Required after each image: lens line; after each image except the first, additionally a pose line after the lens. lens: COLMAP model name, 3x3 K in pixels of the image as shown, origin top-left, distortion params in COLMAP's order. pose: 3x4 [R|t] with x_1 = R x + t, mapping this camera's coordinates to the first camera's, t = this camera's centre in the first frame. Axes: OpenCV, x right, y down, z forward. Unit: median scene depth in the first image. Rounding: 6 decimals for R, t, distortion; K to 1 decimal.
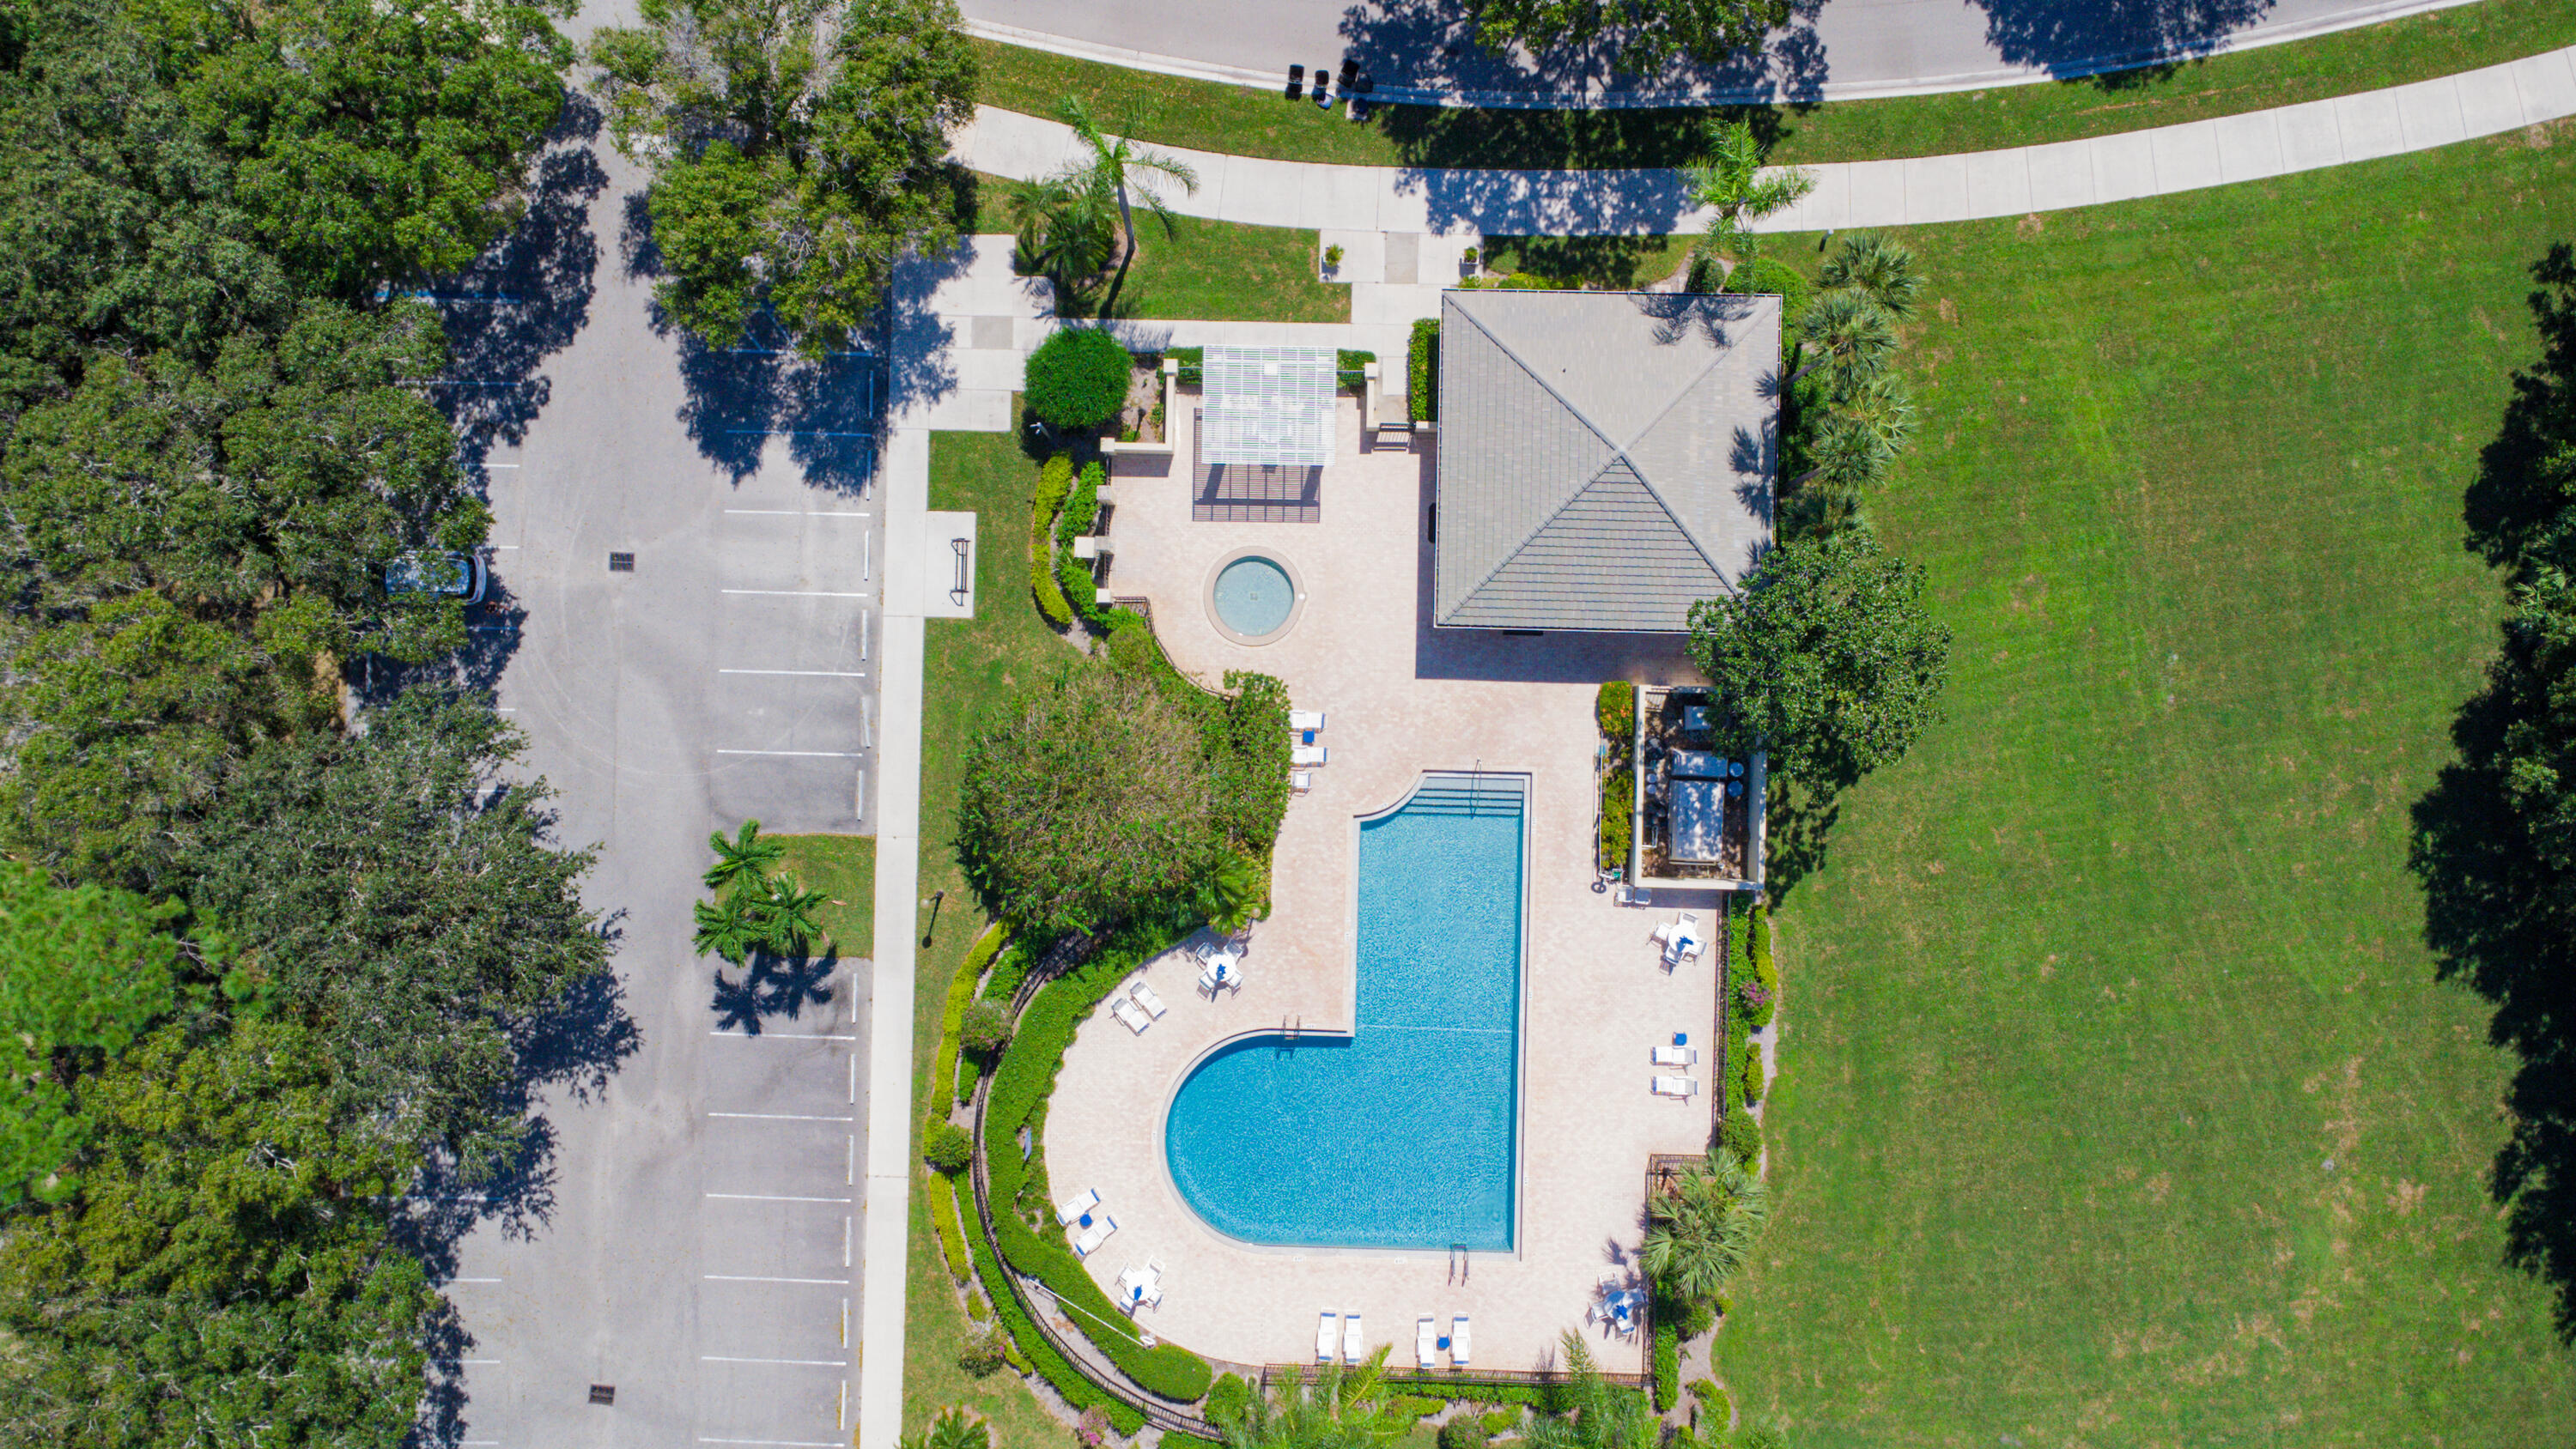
lens RADIAL K [[1824.3, 0, 1285.7], [0, 1824.3, 723.0], [0, 0, 1]] dist [0.023871, -0.001784]
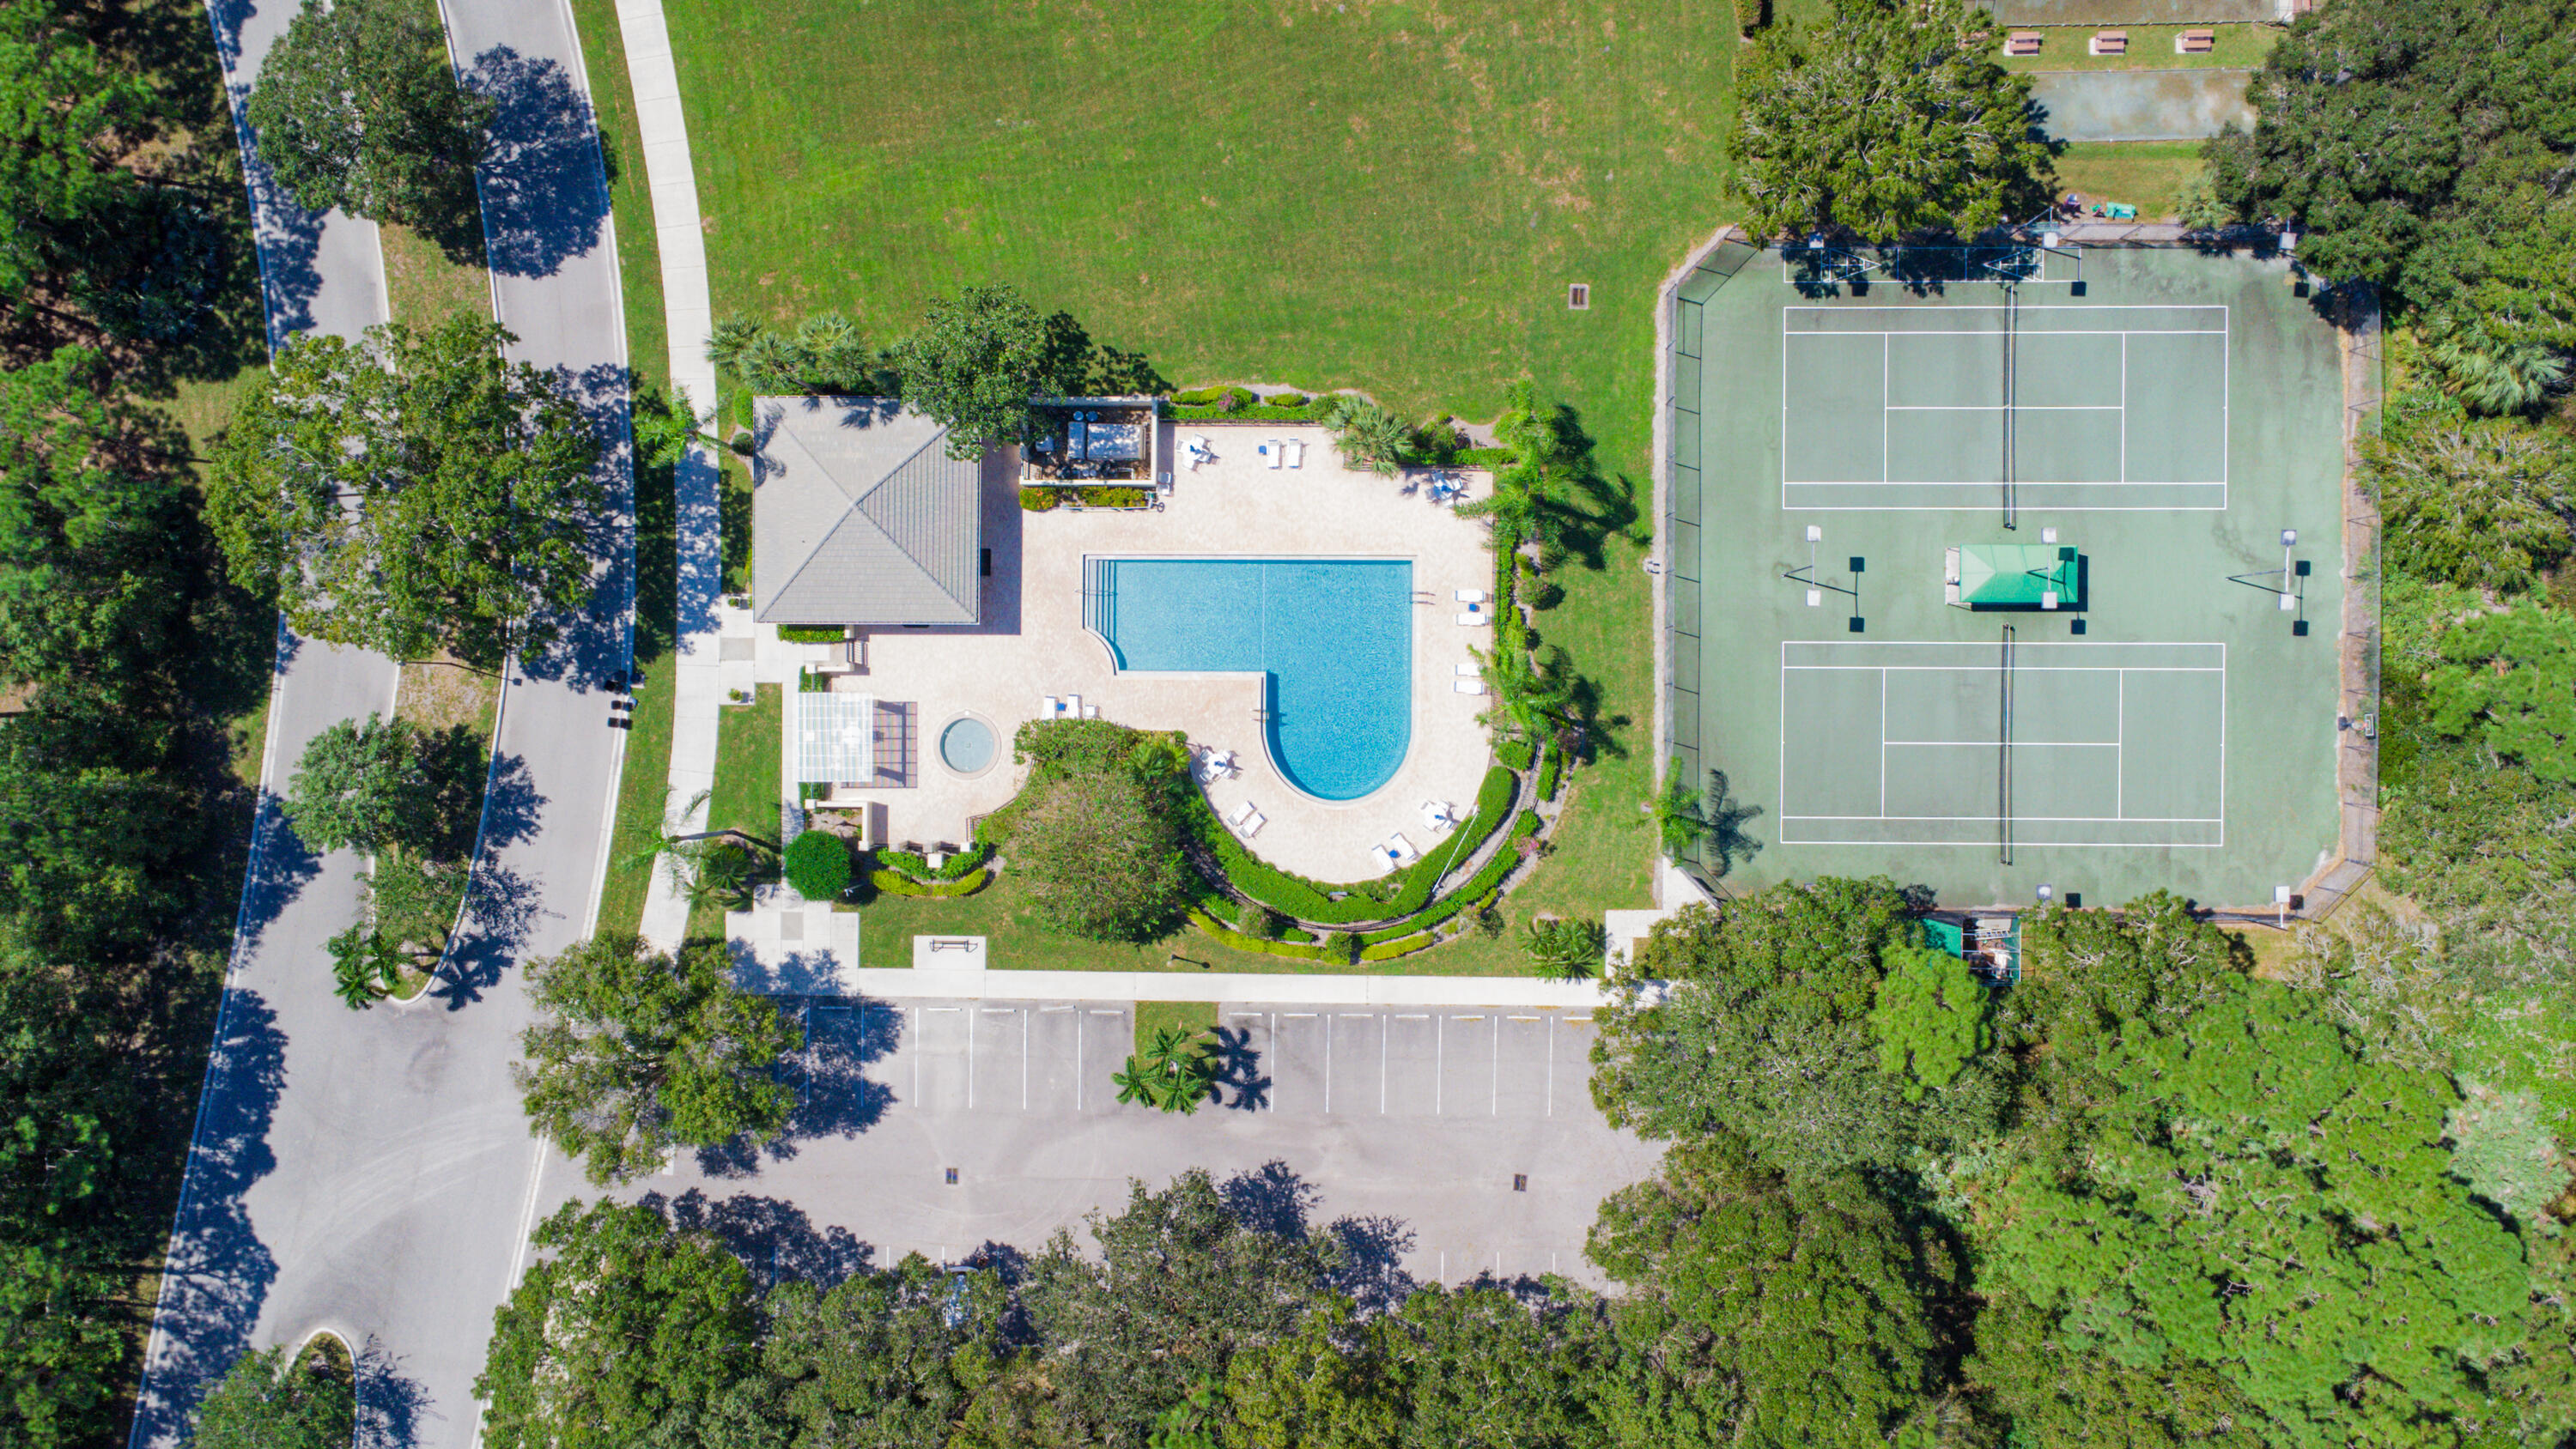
lens RADIAL K [[1824.3, 0, 1290.1], [0, 1824.3, 720.8], [0, 0, 1]] dist [0.023871, -0.001784]
pose [[-0.016237, -0.999861, 0.003673, -0.007018], [0.999520, -0.016328, -0.026311, 0.229524], [0.026368, 0.003244, 0.999647, -0.462746]]
